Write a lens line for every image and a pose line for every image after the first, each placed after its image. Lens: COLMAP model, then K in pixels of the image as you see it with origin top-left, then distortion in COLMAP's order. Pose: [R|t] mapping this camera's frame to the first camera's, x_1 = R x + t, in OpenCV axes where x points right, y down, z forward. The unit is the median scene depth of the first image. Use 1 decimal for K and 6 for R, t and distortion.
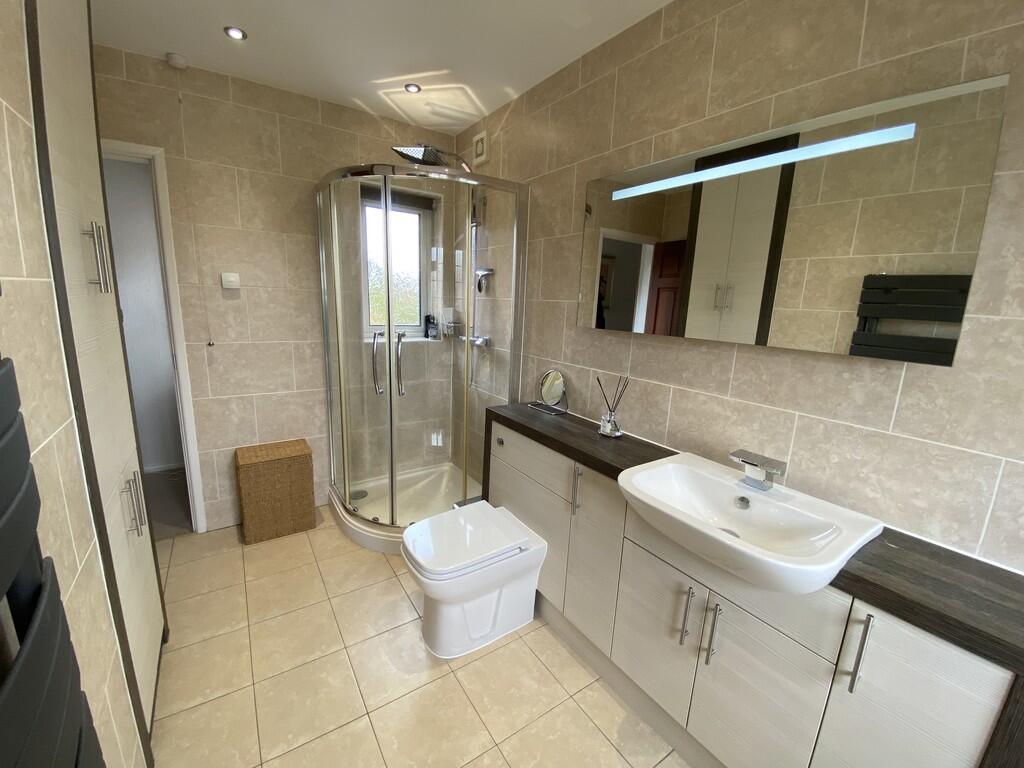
lens RADIAL K [[422.3, 0, 510.7], [0, 422.3, 384.9], [0, 0, 1]] dist [-0.001513, -0.000380]
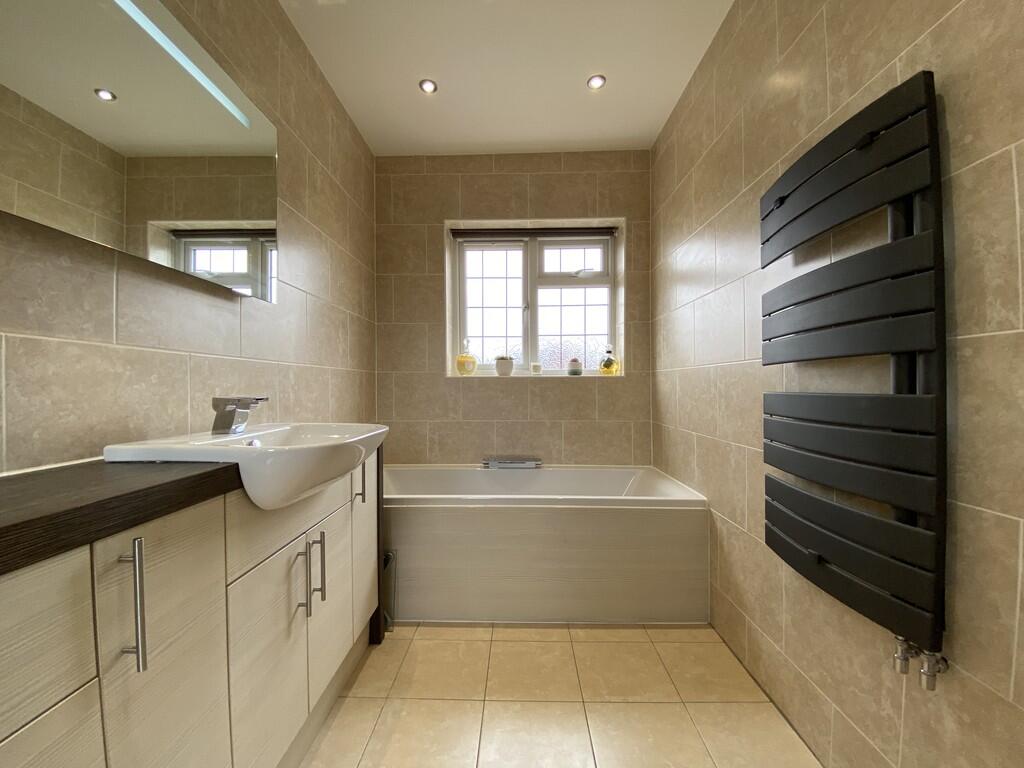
lens RADIAL K [[422.3, 0, 510.9], [0, 422.3, 386.1], [0, 0, 1]] dist [-0.001513, -0.000380]
pose [[-0.820618, -0.037433, 0.570249, -0.346813], [0.085941, 0.978421, 0.187900, 0.022276], [-0.564977, 0.203202, -0.799693, 1.158591]]
